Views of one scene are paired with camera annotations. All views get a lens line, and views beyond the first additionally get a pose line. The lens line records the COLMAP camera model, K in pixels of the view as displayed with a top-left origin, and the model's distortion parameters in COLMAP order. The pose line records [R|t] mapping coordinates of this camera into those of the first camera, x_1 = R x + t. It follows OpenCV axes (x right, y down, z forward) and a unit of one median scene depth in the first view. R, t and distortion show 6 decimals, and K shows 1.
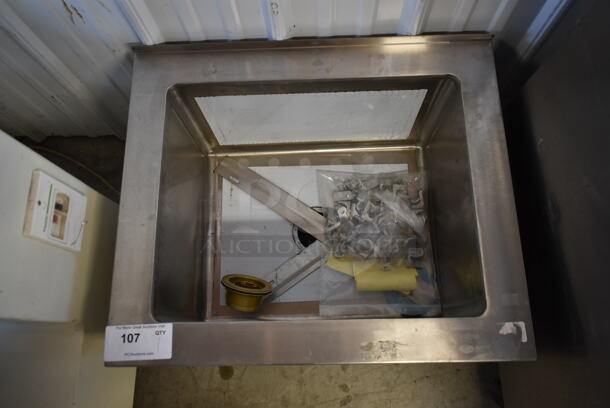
lens RADIAL K [[465.8, 0, 305.0], [0, 465.8, 204.0], [0, 0, 1]] dist [-0.011427, 0.001619]
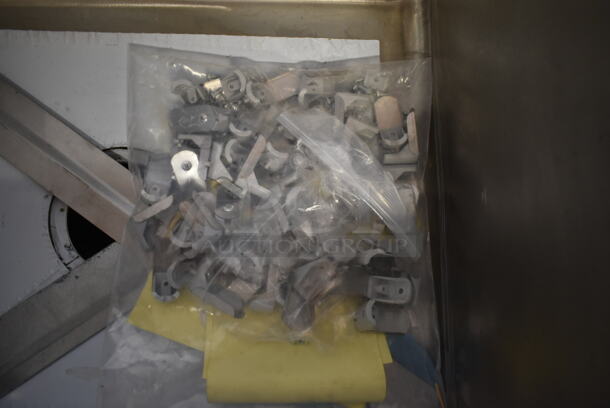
lens RADIAL K [[465.8, 0, 305.0], [0, 465.8, 204.0], [0, 0, 1]] dist [-0.011427, 0.001619]
pose [[0.996566, 0.030037, 0.077156, 0.142325], [-0.039589, 0.991313, 0.125421, -0.001478], [-0.072718, -0.128045, 0.989099, 0.647756]]
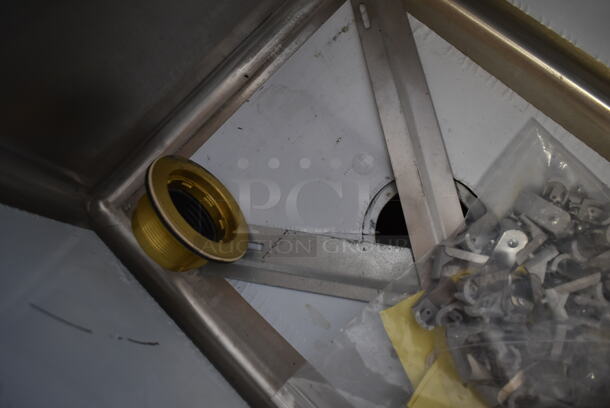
lens RADIAL K [[465.8, 0, 305.0], [0, 465.8, 204.0], [0, 0, 1]] dist [-0.011427, 0.001619]
pose [[0.706291, 0.679493, -0.198600, 0.016016], [-0.652040, 0.733660, 0.191278, 0.031442], [0.275677, -0.005602, 0.961234, 0.596172]]
